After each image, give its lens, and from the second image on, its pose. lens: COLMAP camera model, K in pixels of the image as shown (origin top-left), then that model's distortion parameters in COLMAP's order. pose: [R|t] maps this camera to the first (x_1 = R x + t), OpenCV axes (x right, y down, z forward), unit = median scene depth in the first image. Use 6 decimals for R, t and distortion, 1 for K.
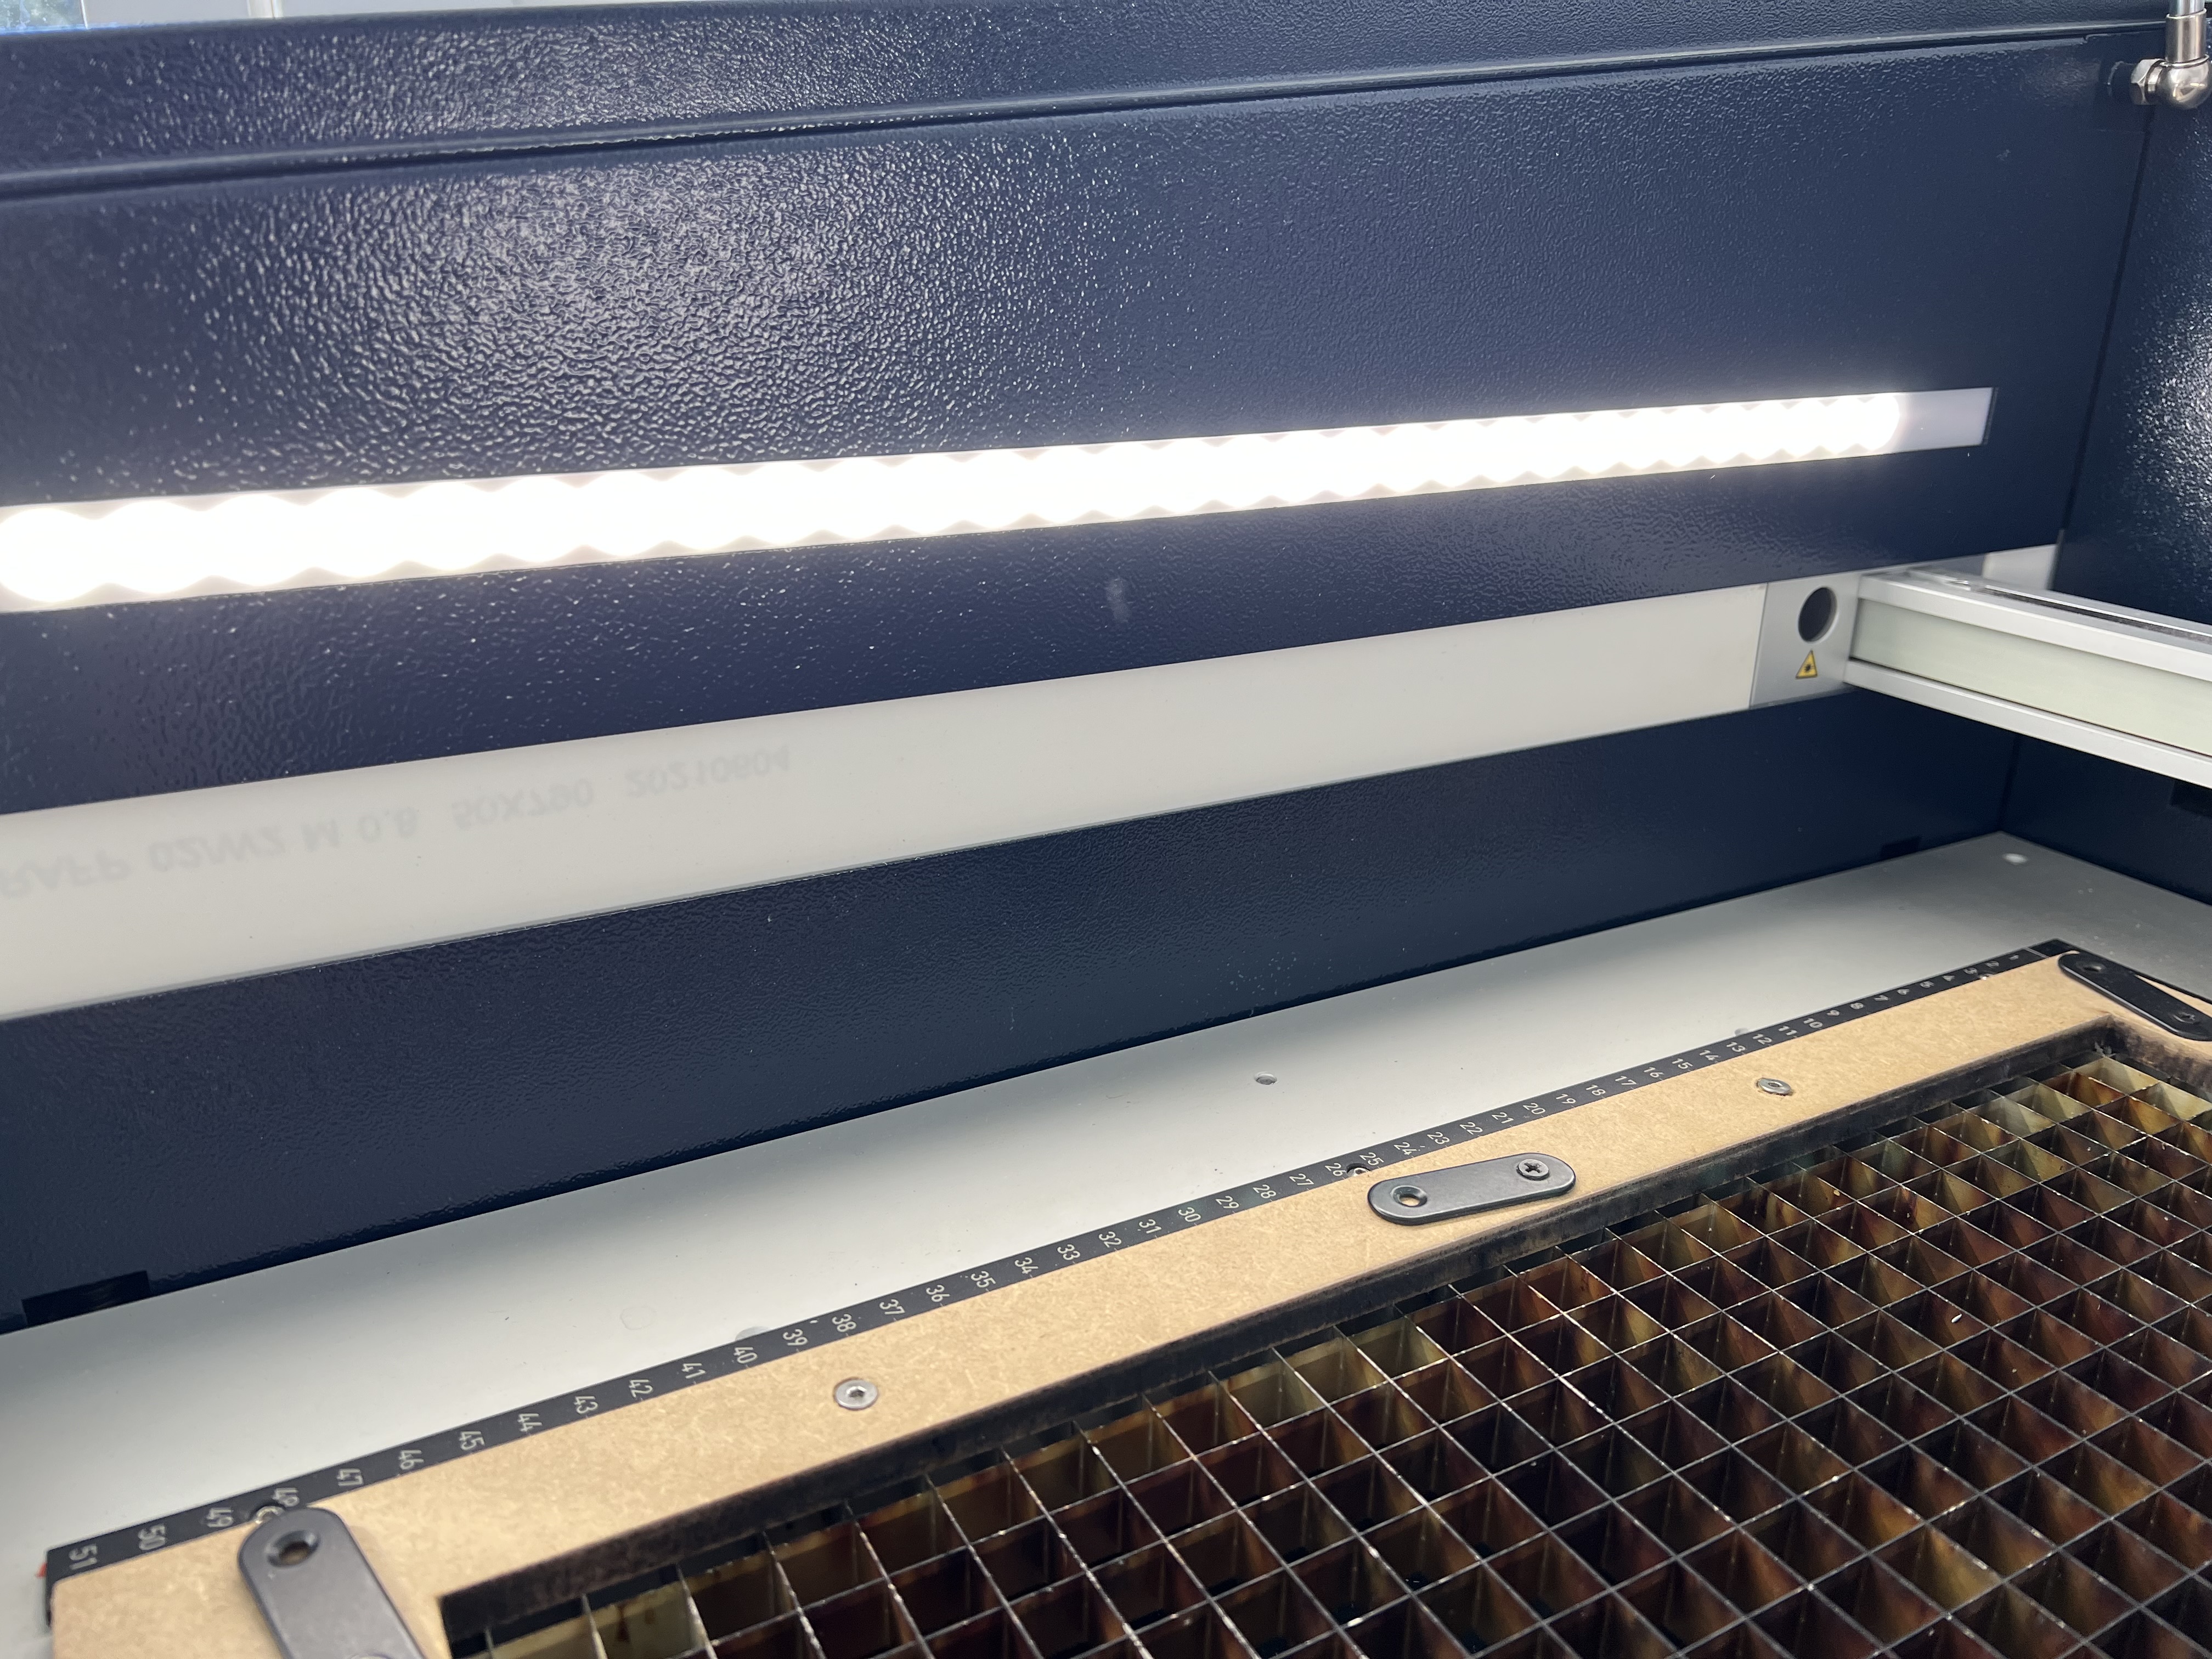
lens RADIAL K [[1664.6, 0, 1106.0], [0, 1664.6, 829.5], [0, 0, 1]] dist [0.048516, -0.069491]
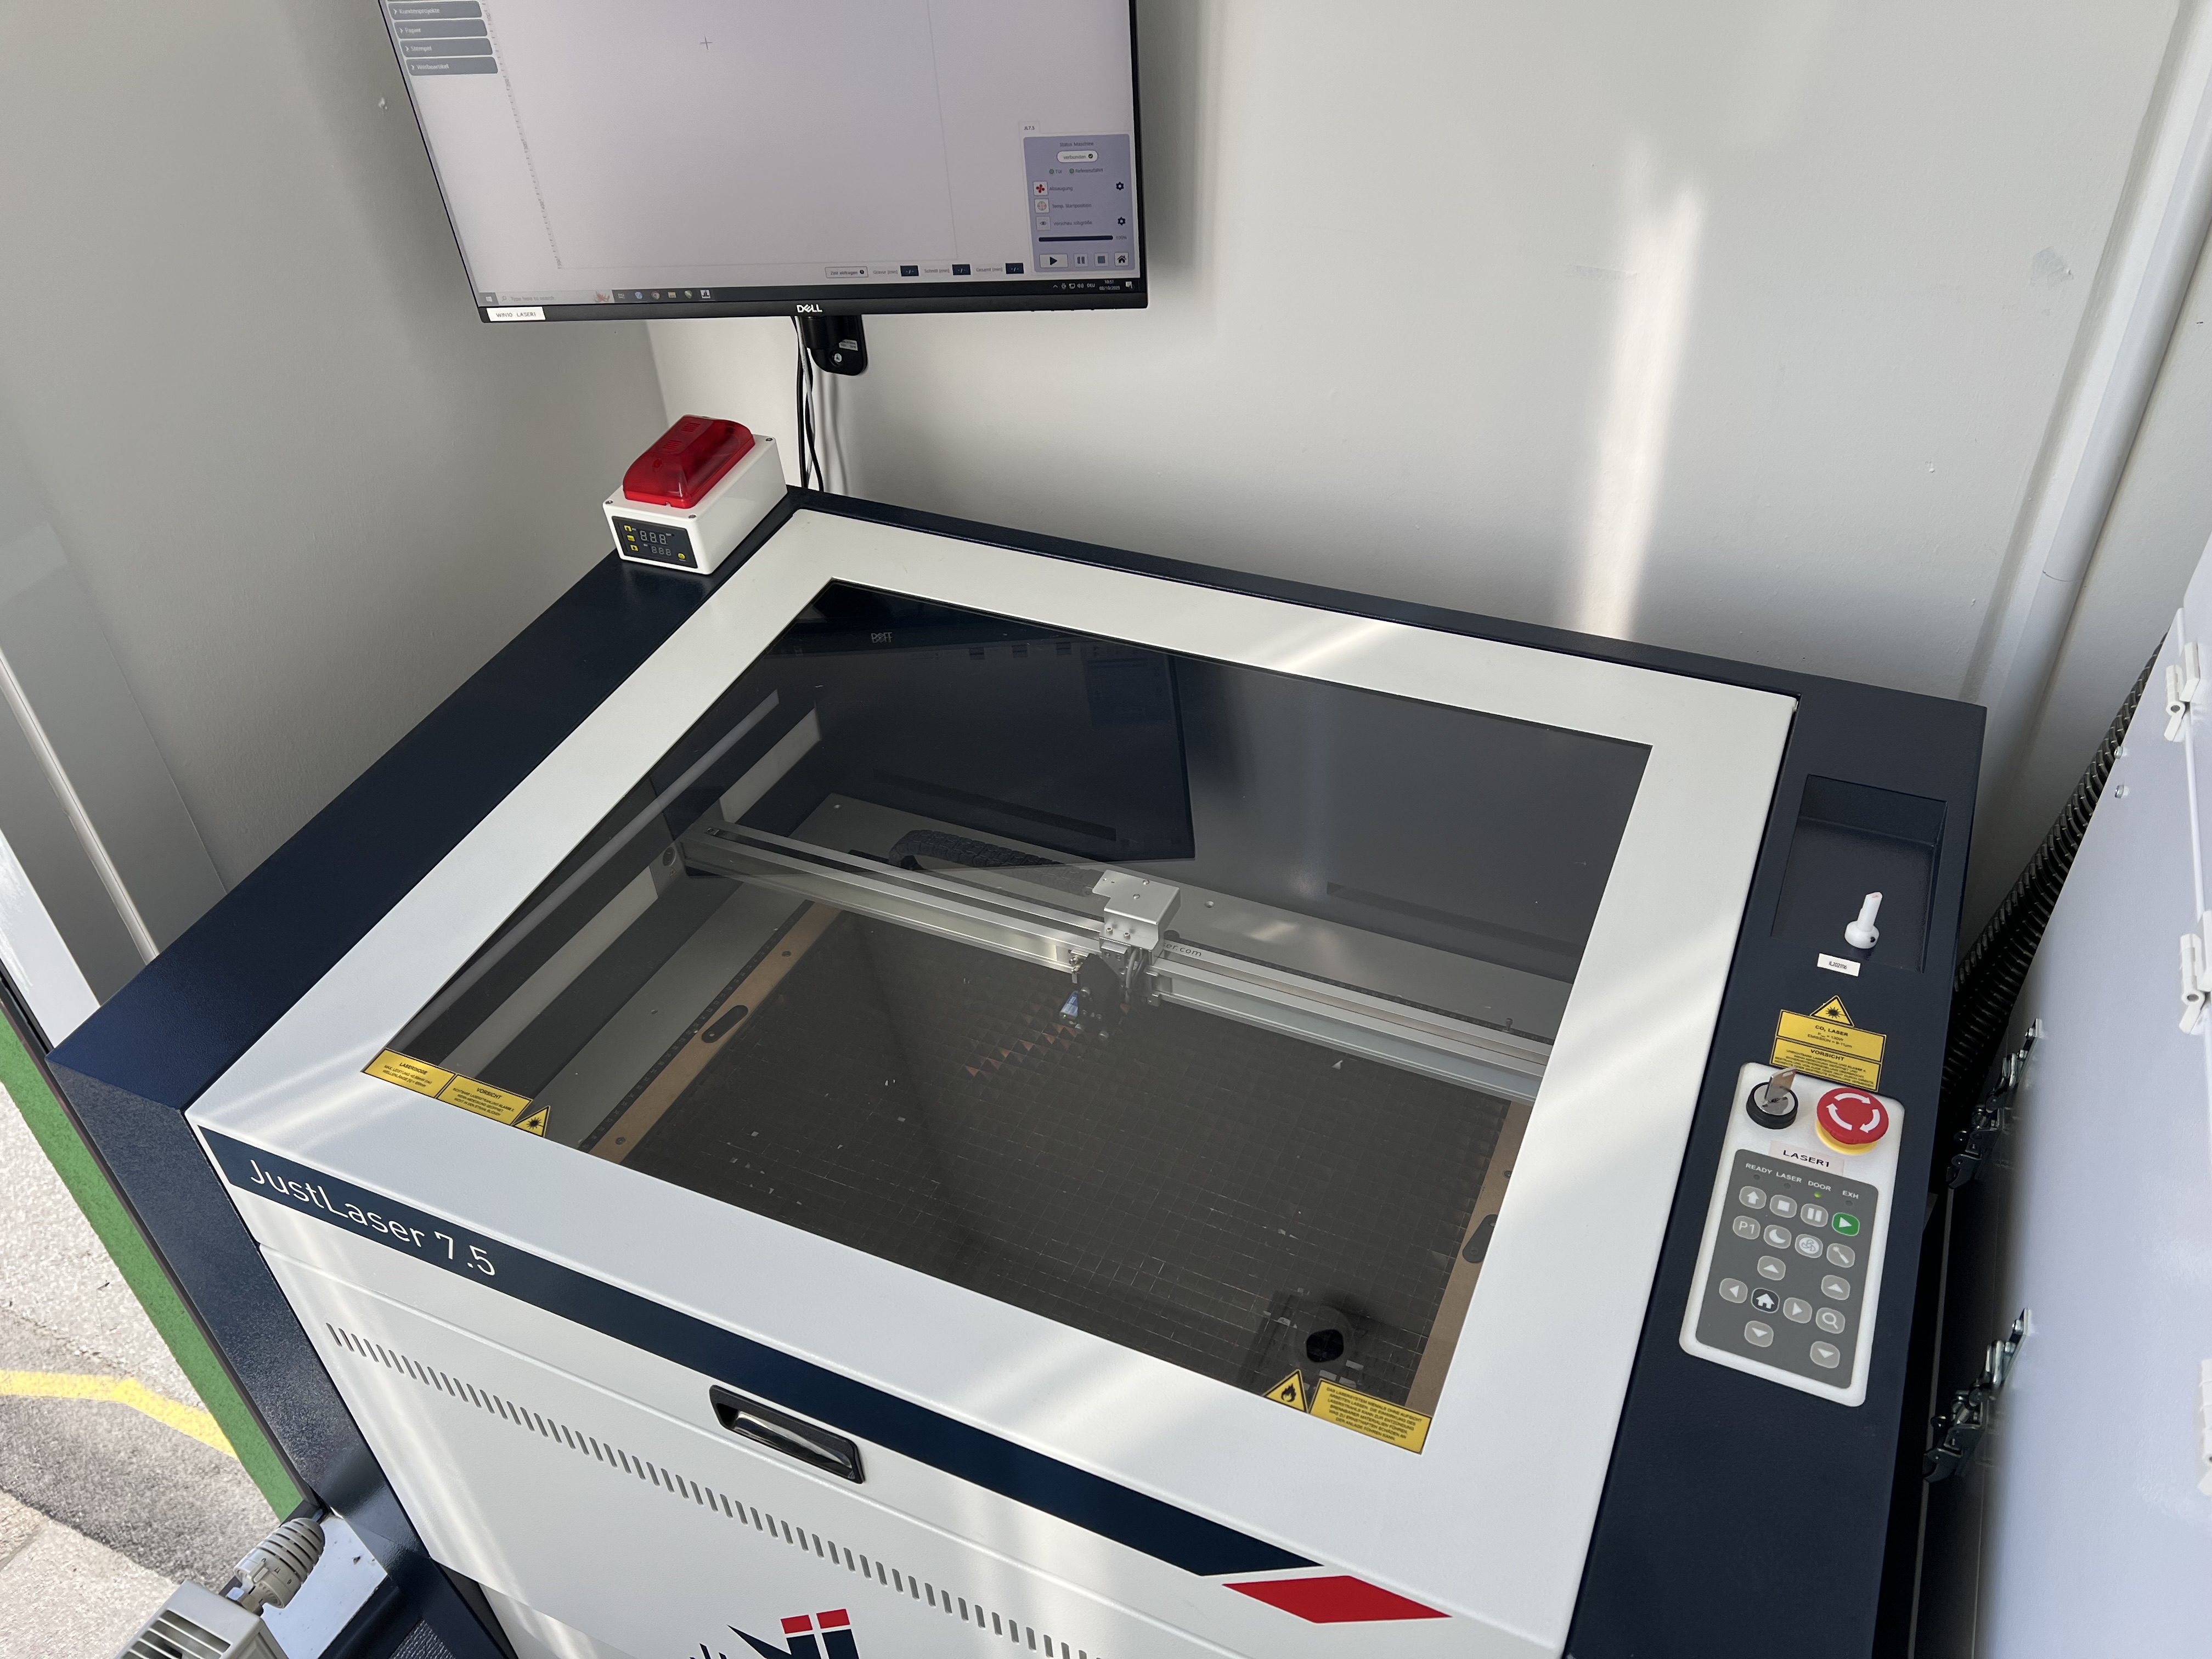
lens RADIAL K [[1692.9, 0, 1106.9], [0, 1692.9, 854.6], [0, 0, 1]] dist [0.064670, -0.076896]
pose [[0.804047, -0.406058, 0.434310, -0.658882], [0.262224, 0.897769, 0.353907, -1.377059], [-0.533616, -0.170671, 0.828327, -2.834396]]
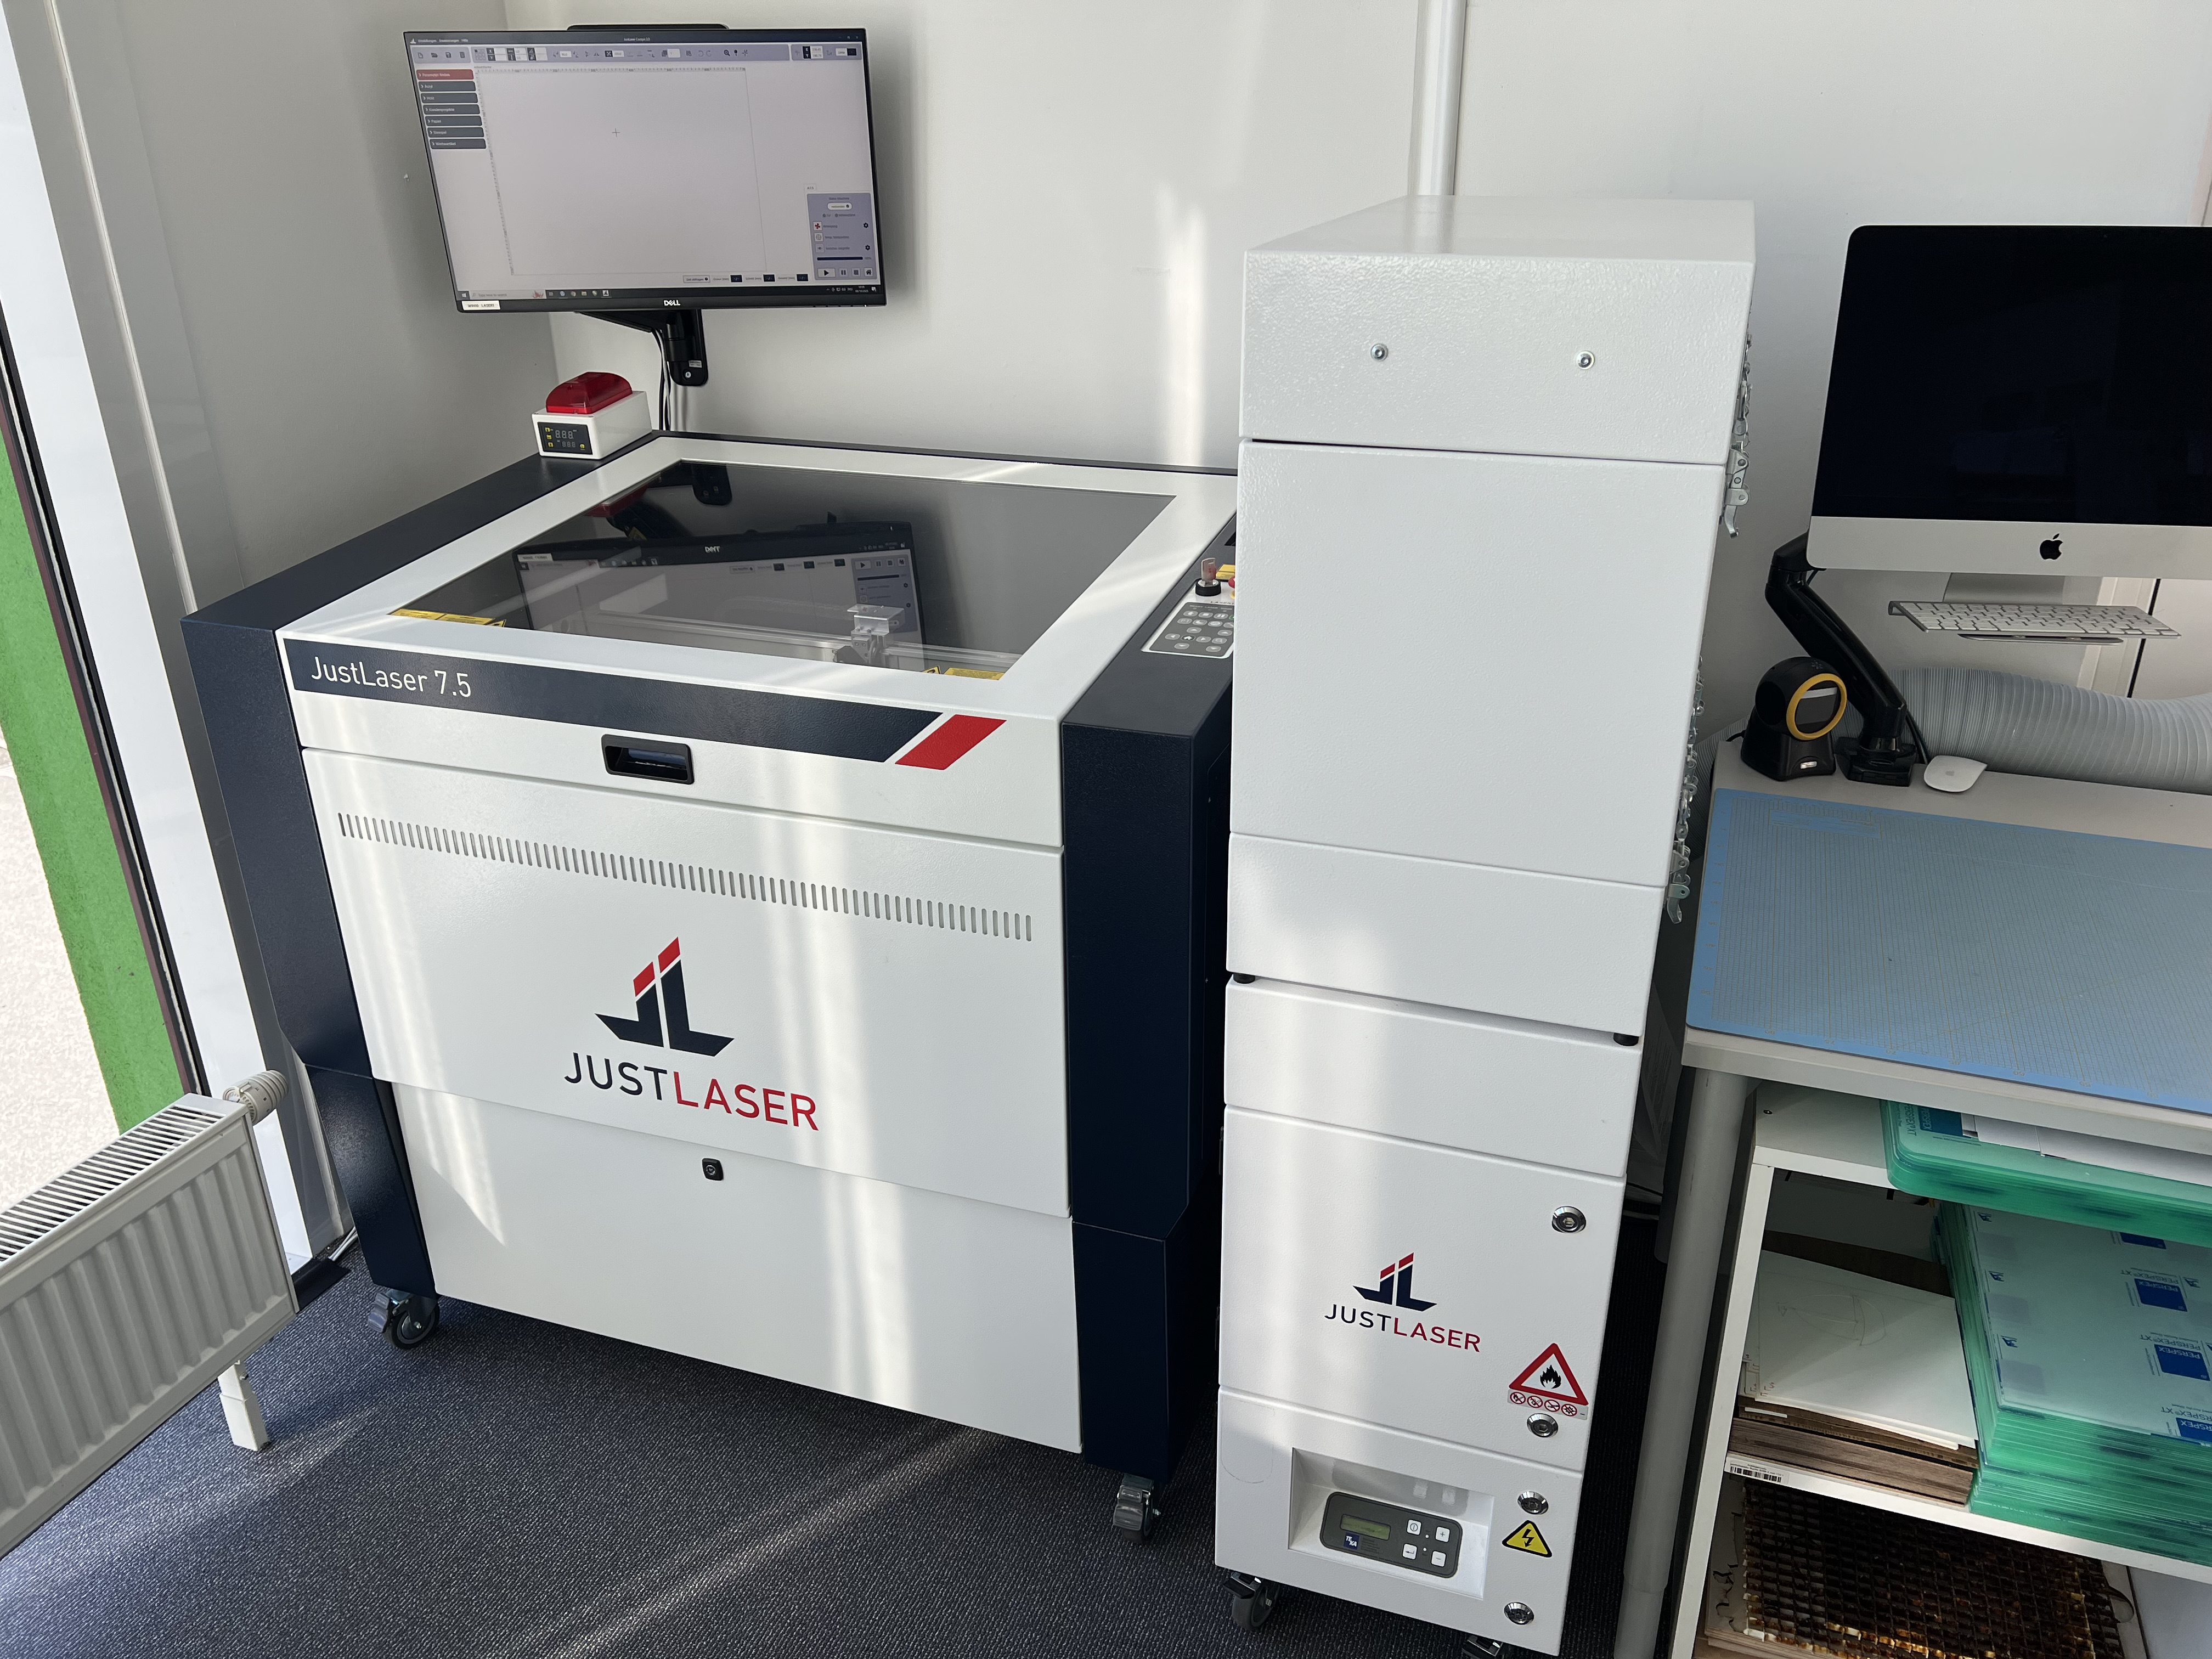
lens RADIAL K [[1707.2, 0, 1099.9], [0, 1707.2, 855.4], [0, 0, 1]] dist [0.064464, -0.075086]
pose [[0.749695, -0.289233, 0.595232, -2.292466], [0.257830, 0.956021, 0.139809, 0.296533], [-0.609492, 0.048655, 0.791298, -5.030566]]
